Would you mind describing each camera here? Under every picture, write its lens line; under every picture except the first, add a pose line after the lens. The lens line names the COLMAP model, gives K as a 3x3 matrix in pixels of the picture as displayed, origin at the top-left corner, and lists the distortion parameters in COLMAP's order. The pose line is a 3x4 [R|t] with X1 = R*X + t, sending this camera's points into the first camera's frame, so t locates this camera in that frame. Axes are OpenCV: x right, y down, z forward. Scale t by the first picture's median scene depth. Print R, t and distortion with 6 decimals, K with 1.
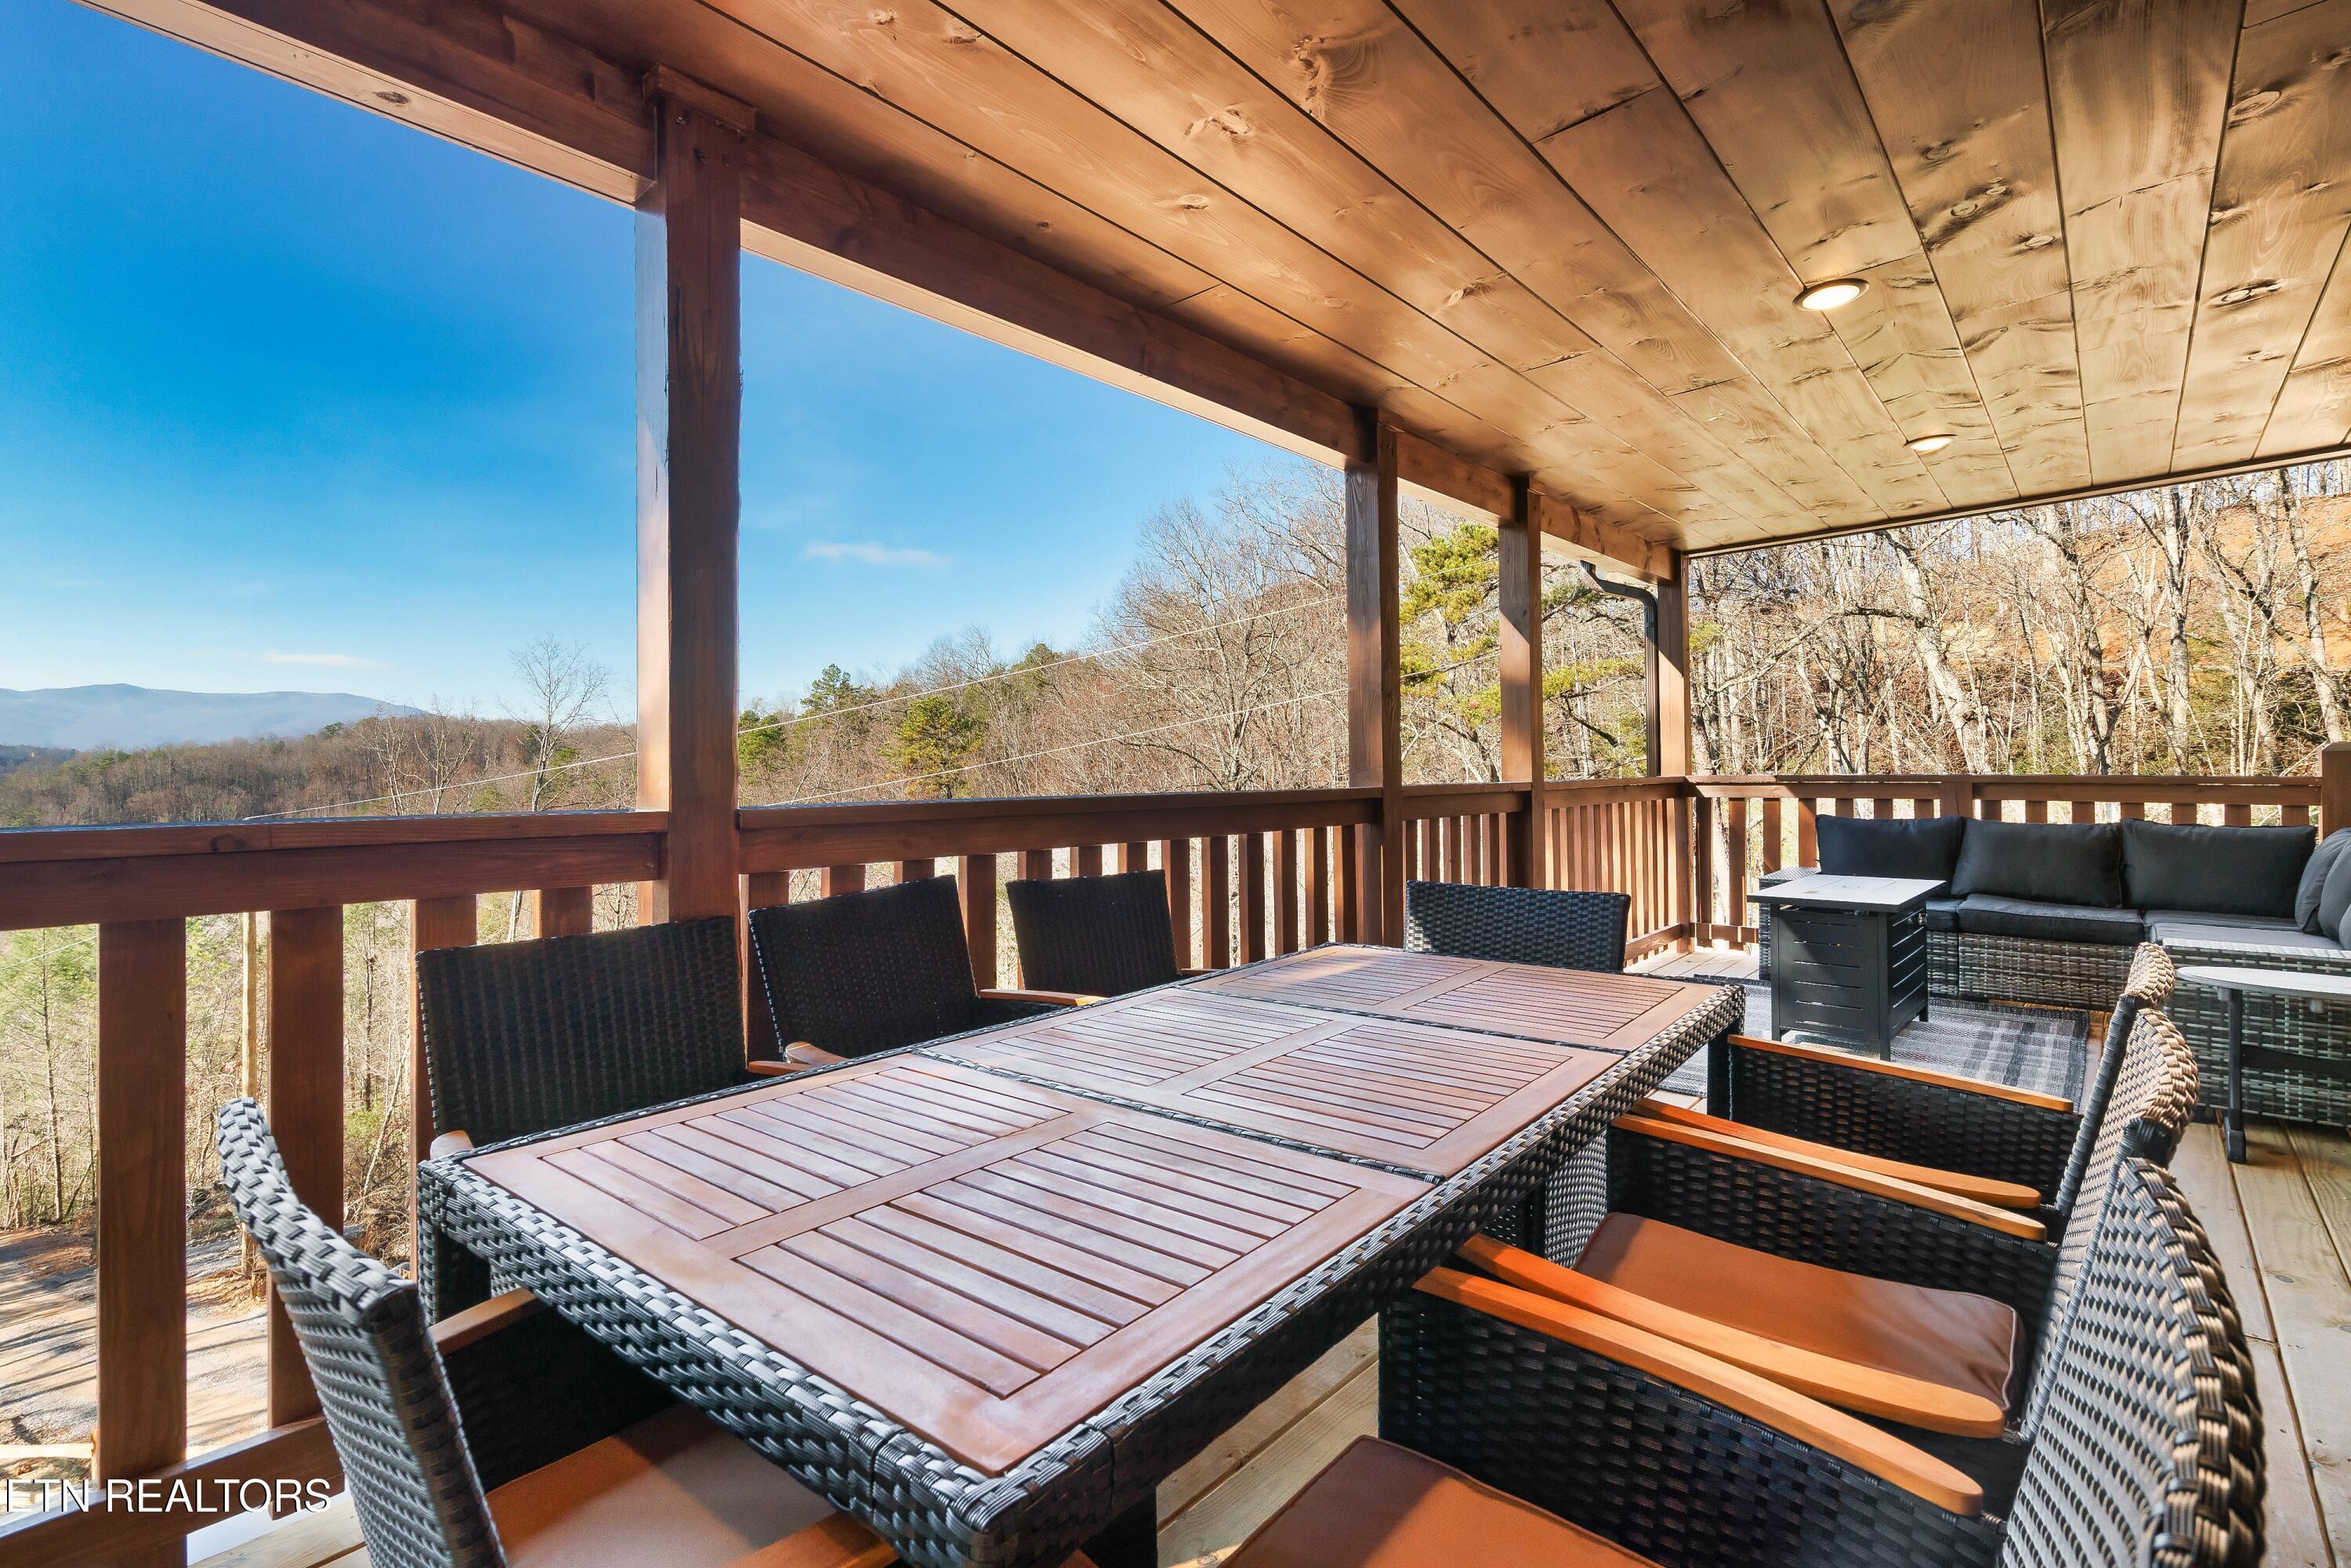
lens RADIAL K [[1074.7, 0, 1169.6], [0, 1074.7, 769.5], [0, 0, 1]] dist [0.003319, -0.001391]
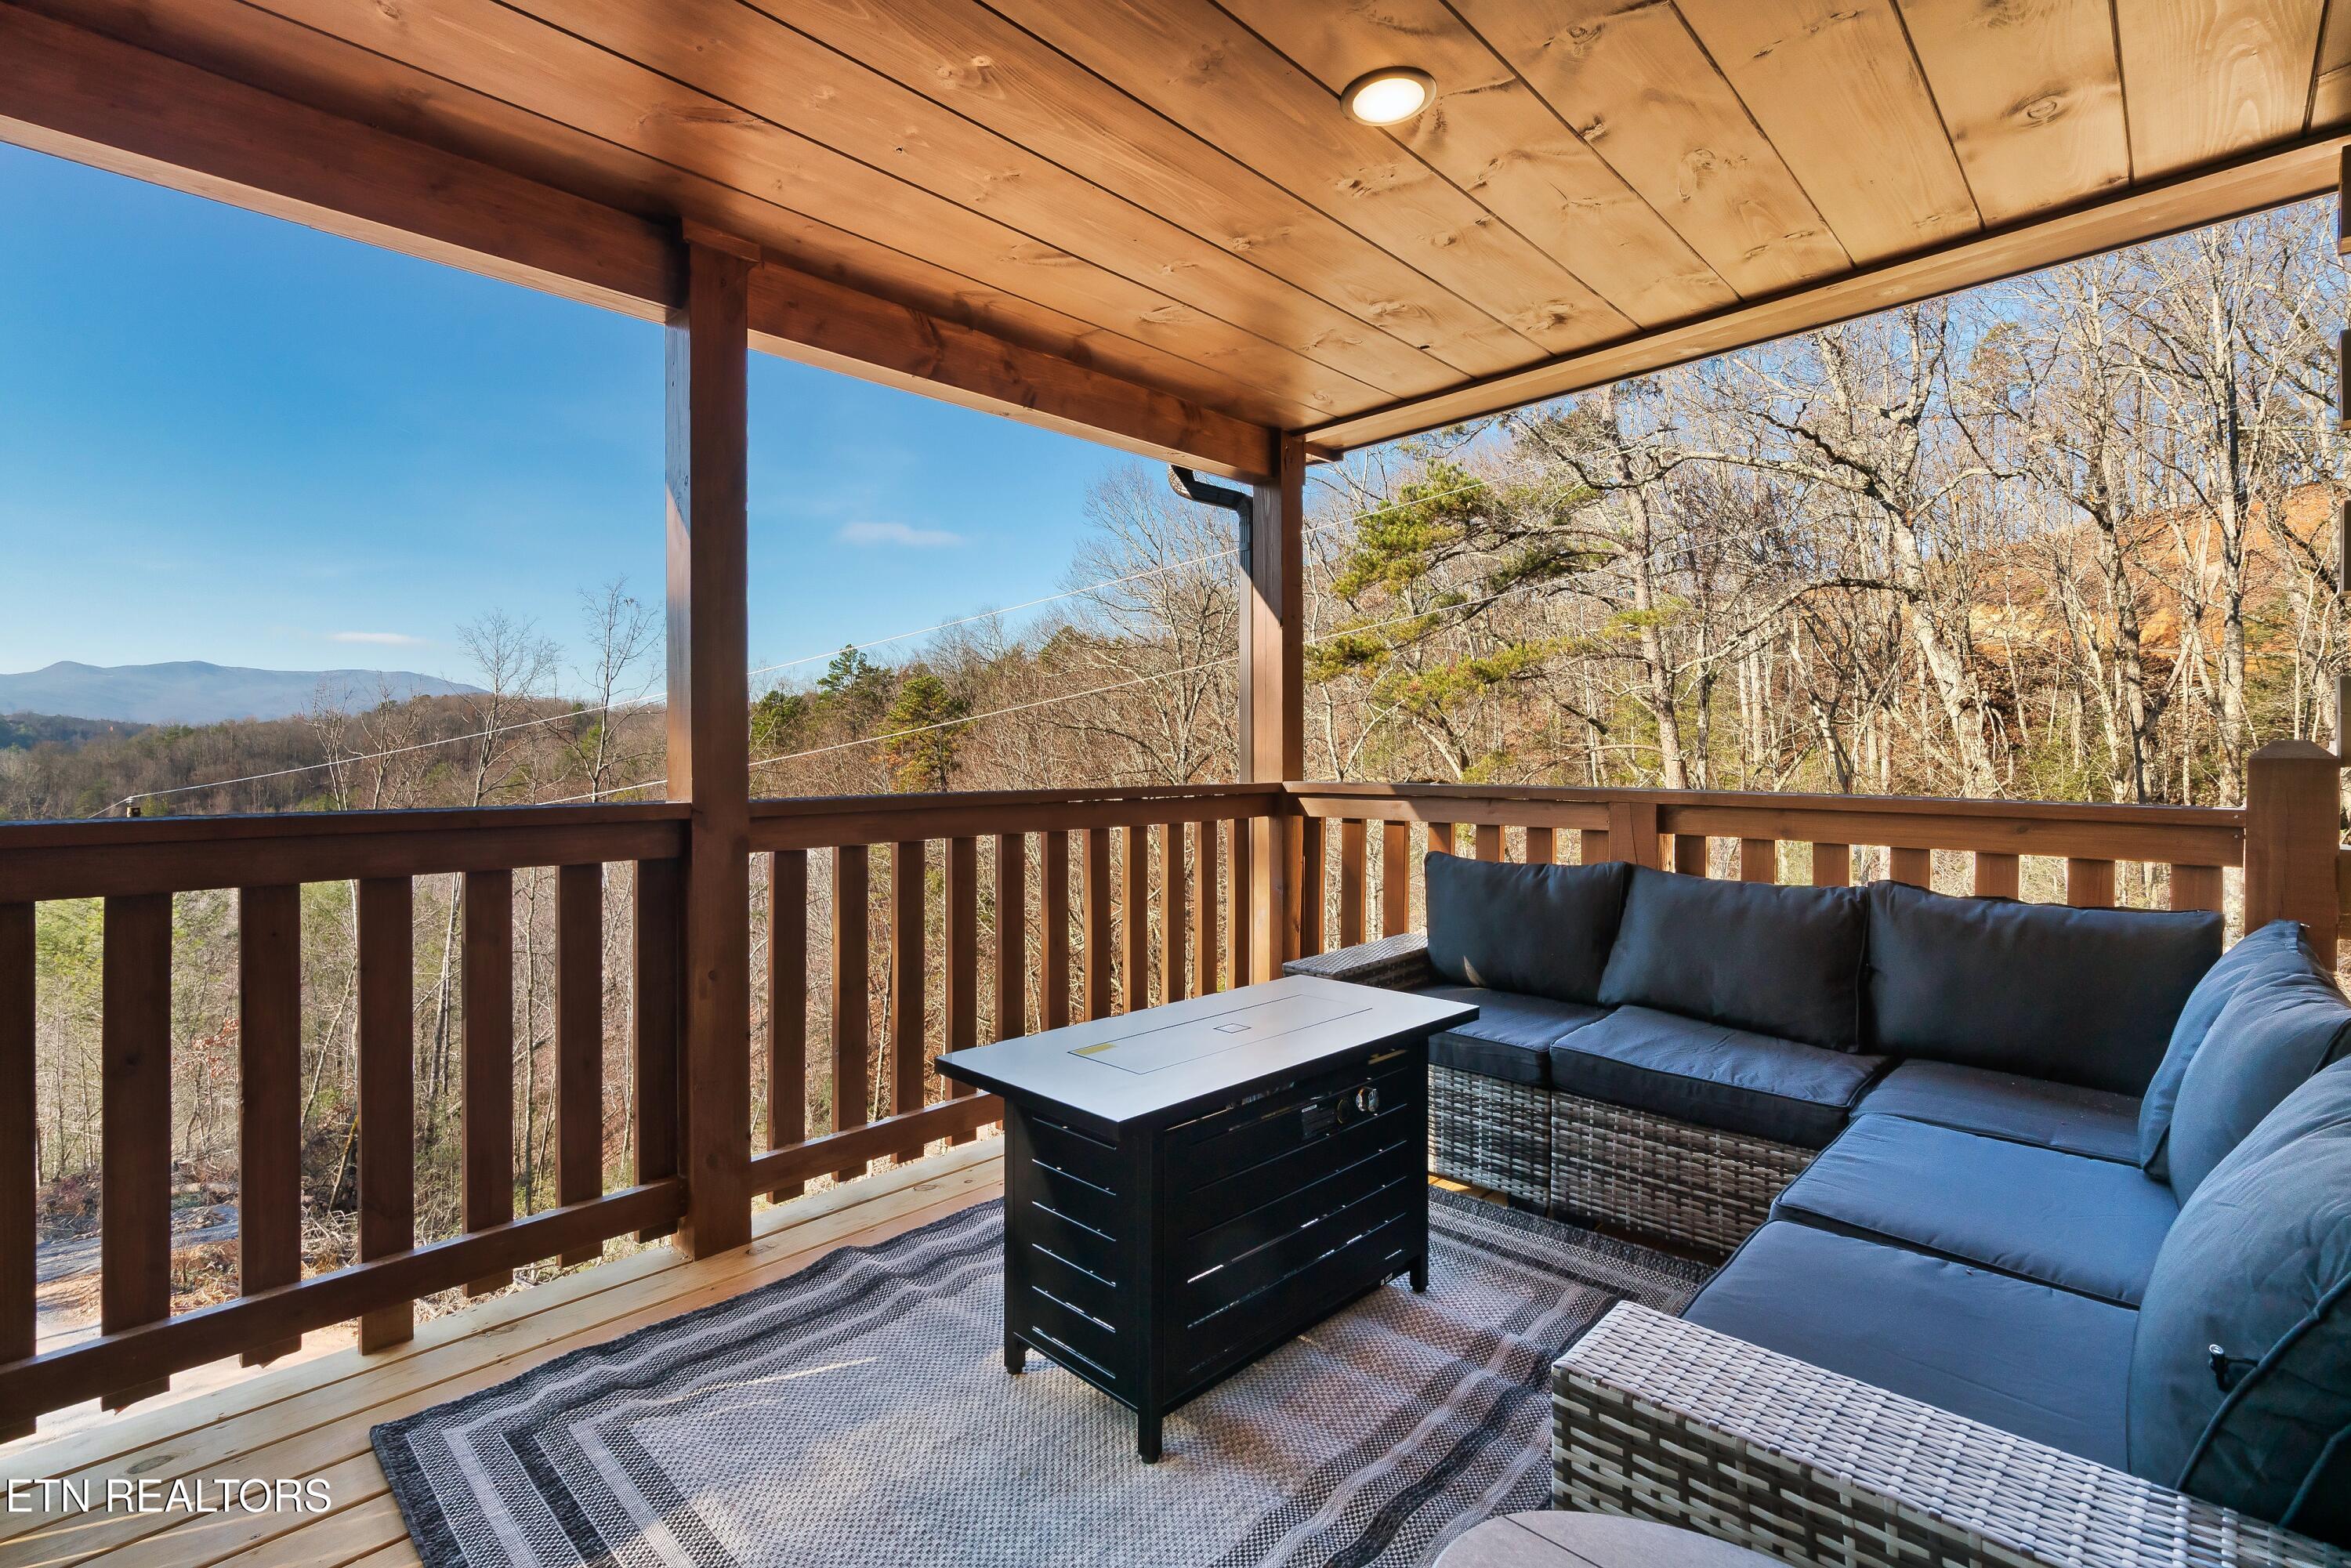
lens RADIAL K [[1074.7, 0, 1167.3], [0, 1074.7, 776.5], [0, 0, 1]] dist [0.003319, -0.001391]
pose [[0.999327, 0.010089, -0.035276, 0.101484], [-0.009319, 0.999716, 0.021914, -0.002628], [0.035487, -0.021571, 0.999137, 0.083782]]
